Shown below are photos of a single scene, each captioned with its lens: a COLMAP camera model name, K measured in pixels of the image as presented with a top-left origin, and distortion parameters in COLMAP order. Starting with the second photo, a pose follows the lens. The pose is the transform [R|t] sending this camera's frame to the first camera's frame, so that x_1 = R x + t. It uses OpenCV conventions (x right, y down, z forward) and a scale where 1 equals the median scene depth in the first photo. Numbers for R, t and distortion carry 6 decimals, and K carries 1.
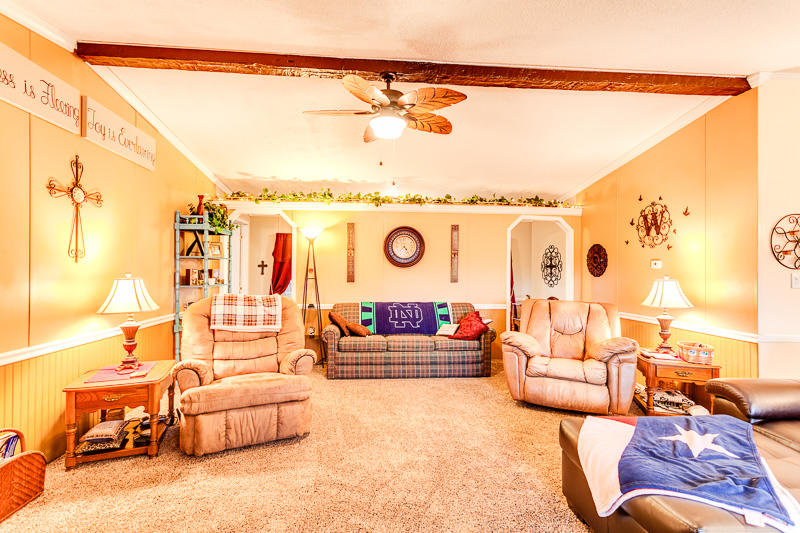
lens RADIAL K [[378.9, 0, 400.0], [0, 378.9, 266.5], [0, 0, 1]] dist [0.002622, 0.001134]
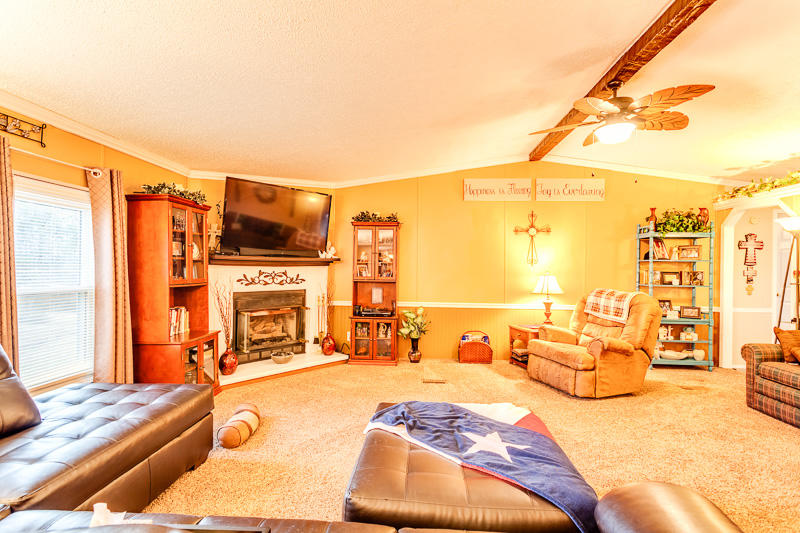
lens RADIAL K [[378.9, 0, 400.0], [0, 378.9, 266.5], [0, 0, 1]] dist [0.002622, 0.001134]
pose [[-0.143427, -0.010055, -0.989610, 1.118680], [-0.000967, 0.999949, -0.010020, 0.010986], [0.989660, -0.000480, -0.143429, 0.584827]]
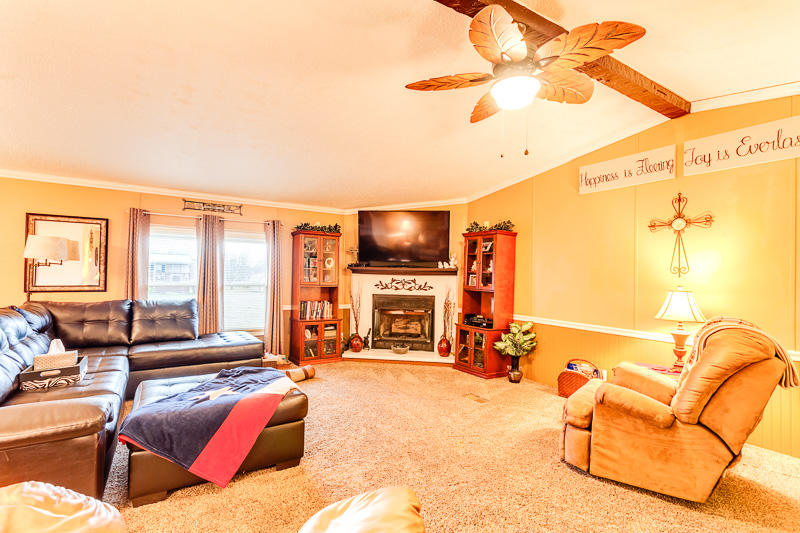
lens RADIAL K [[378.9, 0, 400.0], [0, 378.9, 266.5], [0, 0, 1]] dist [0.002622, 0.001134]
pose [[-0.881823, -0.034758, -0.470299, 0.543344], [-0.022062, 0.999229, -0.032483, 0.014379], [0.471065, -0.018269, -0.881909, 1.611406]]
